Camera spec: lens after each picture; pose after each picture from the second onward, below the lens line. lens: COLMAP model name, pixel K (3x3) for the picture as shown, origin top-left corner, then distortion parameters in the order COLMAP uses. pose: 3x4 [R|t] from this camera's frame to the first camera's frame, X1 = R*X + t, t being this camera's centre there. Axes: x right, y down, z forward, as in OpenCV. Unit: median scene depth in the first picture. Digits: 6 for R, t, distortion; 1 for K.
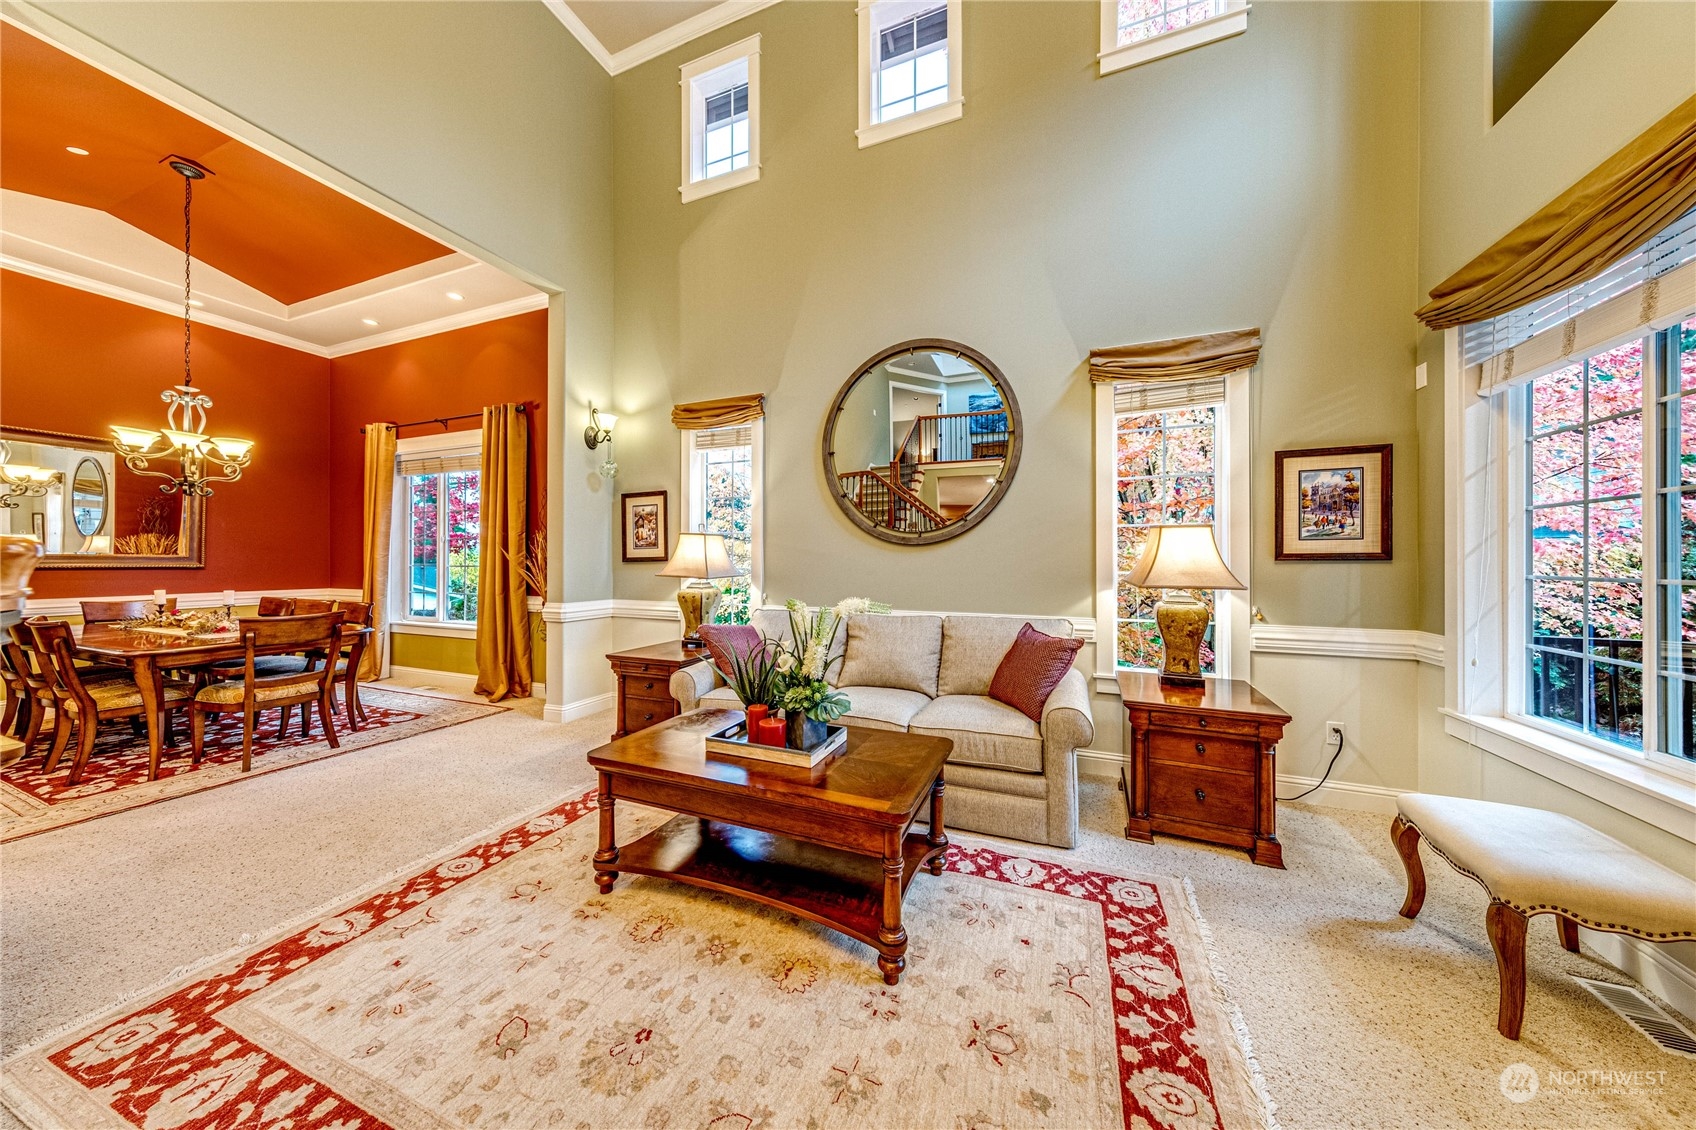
lens RADIAL K [[540.8, 0, 857.9], [0, 540.8, 558.4], [0, 0, 1]] dist [0.006561, -0.000352]
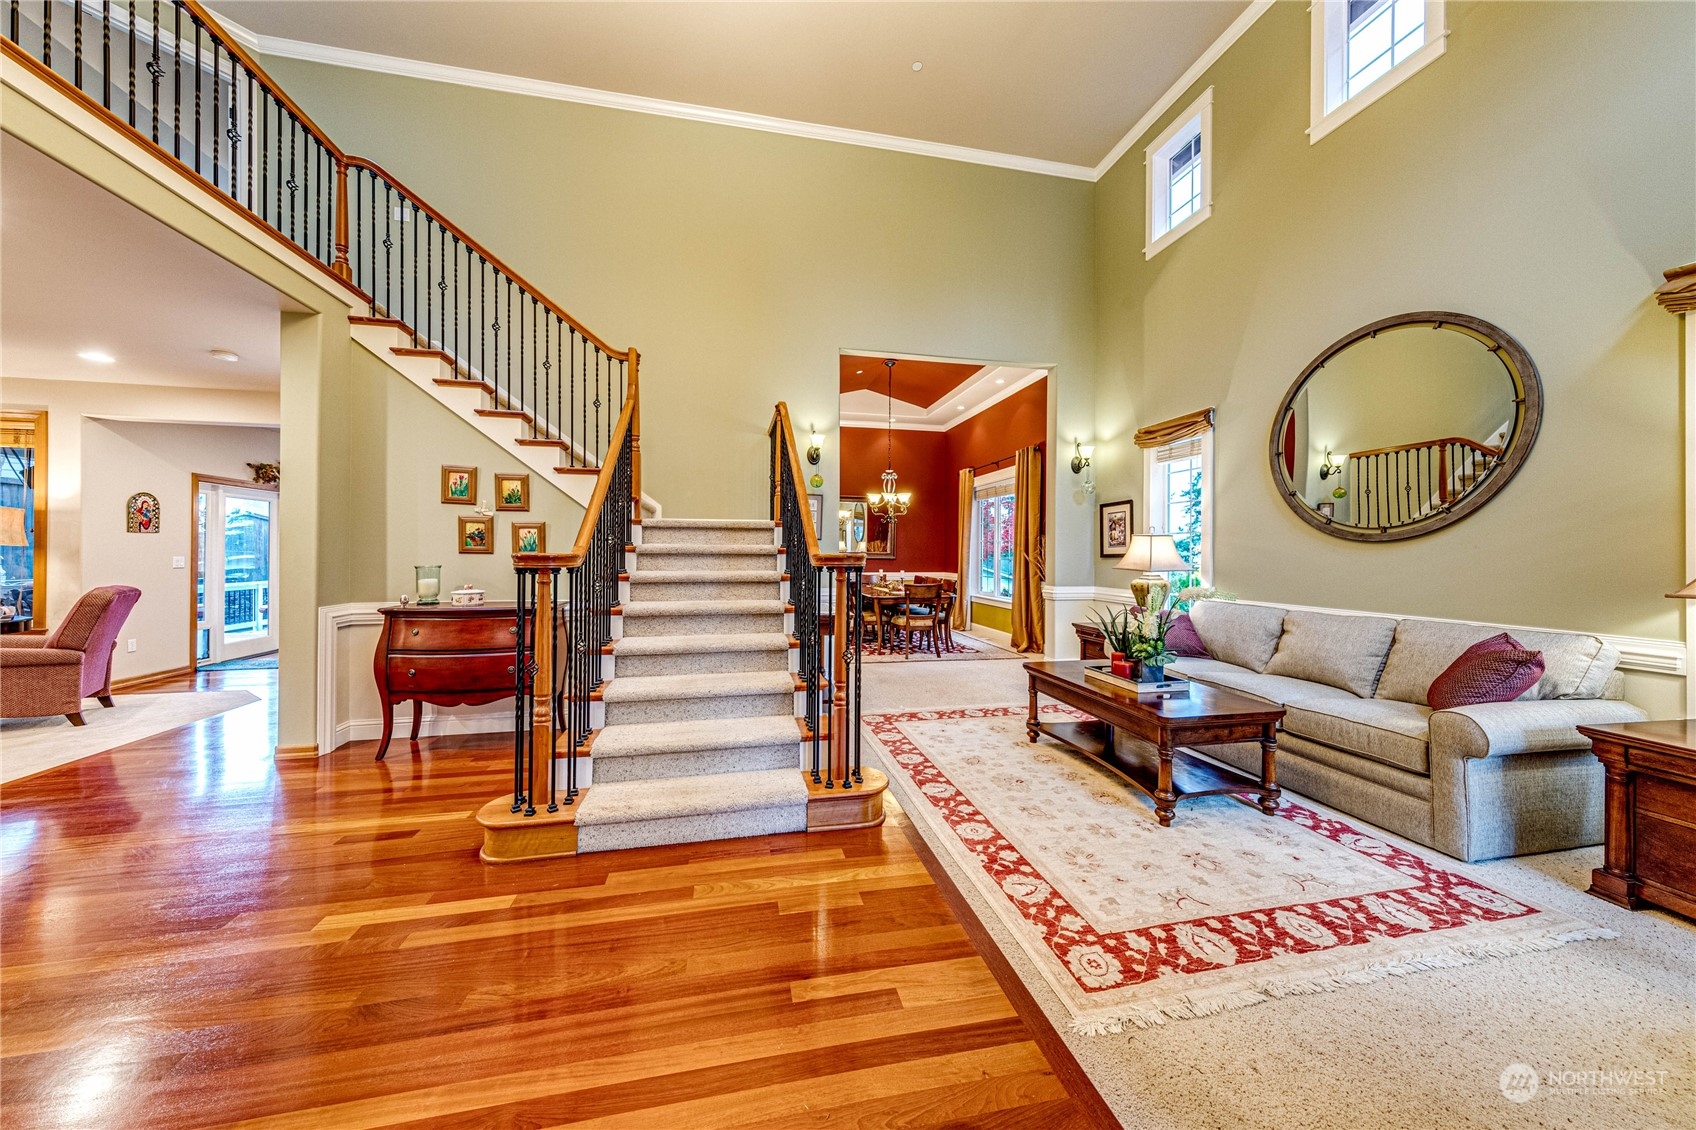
lens RADIAL K [[540.8, 0, 843.2], [0, 540.8, 553.2], [0, 0, 1]] dist [0.006561, -0.000352]
pose [[0.559148, 0.000838, -0.829068, 0.395189], [-0.000485, 1.000000, 0.000684, -0.006203], [0.829068, 0.000019, 0.559148, -0.306356]]
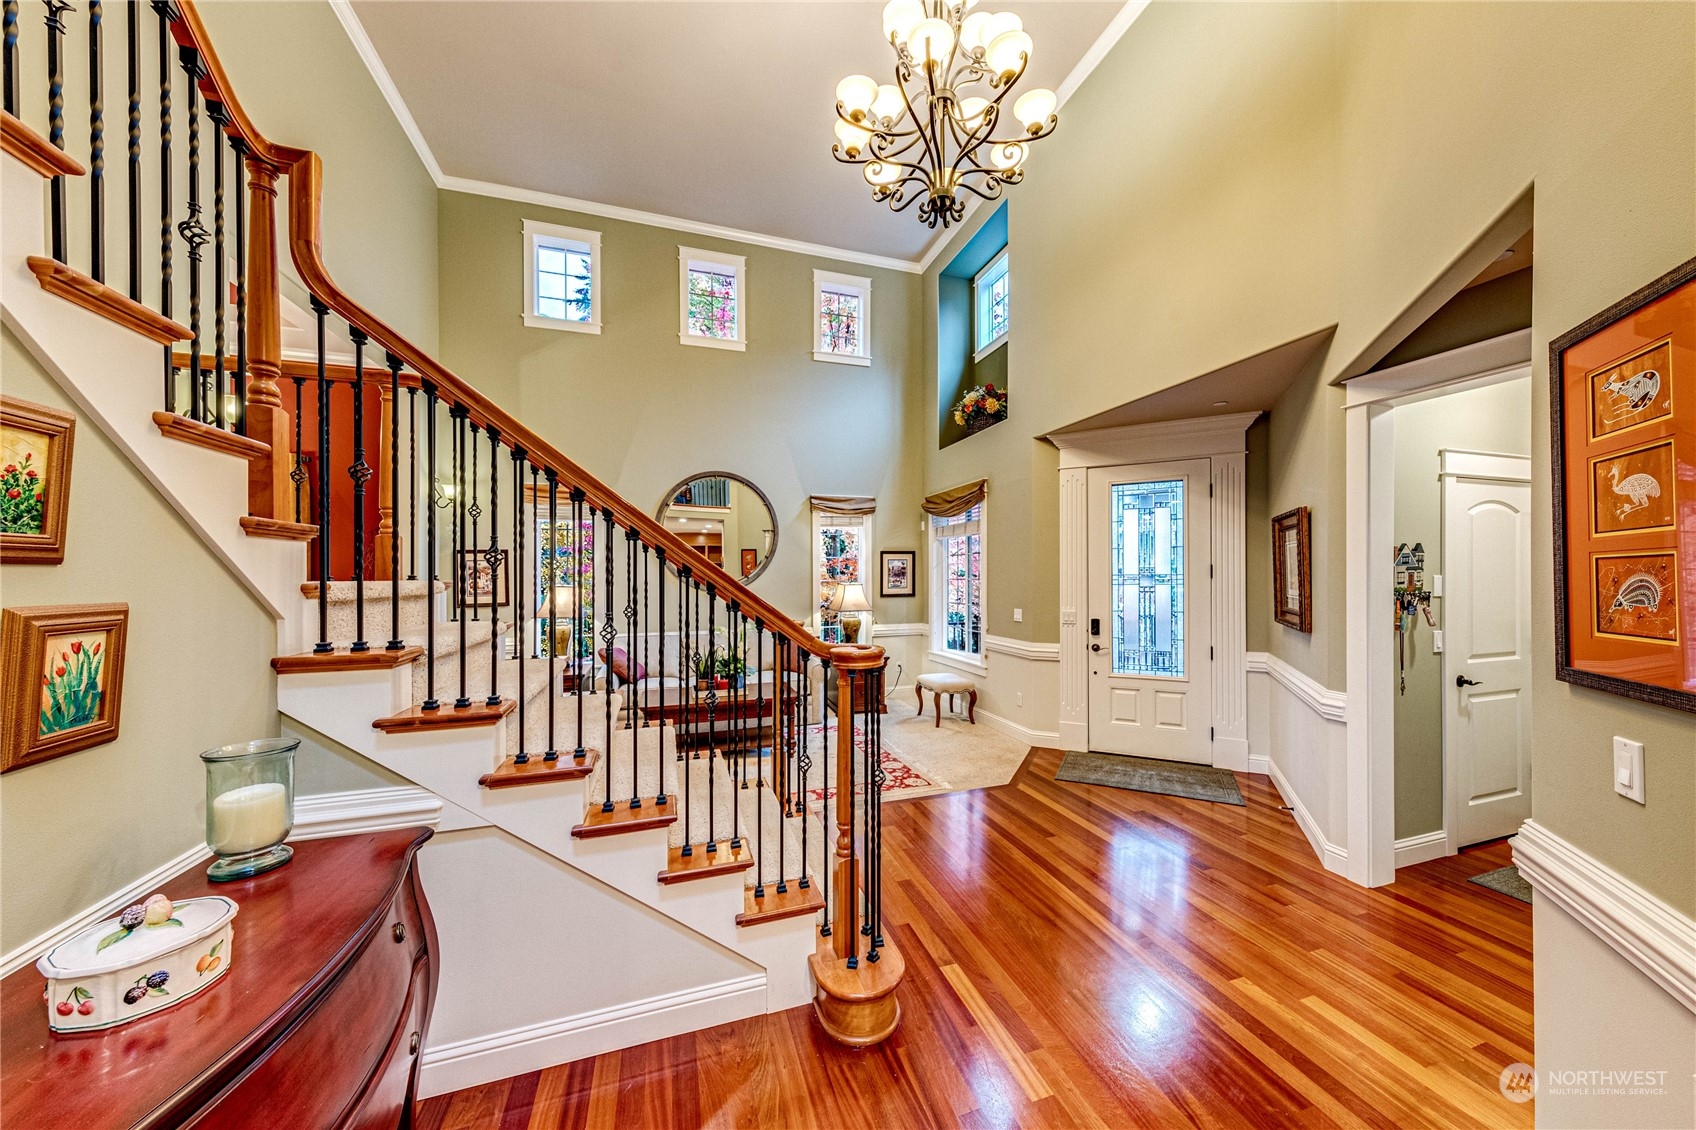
lens RADIAL K [[540.8, 0, 858.9], [0, 540.8, 574.8], [0, 0, 1]] dist [0.006561, -0.000352]
pose [[0.778675, 0.001719, 0.627425, -0.671418], [-0.002838, 0.999996, 0.000783, -0.082307], [-0.627421, -0.002390, 0.778677, -0.666834]]
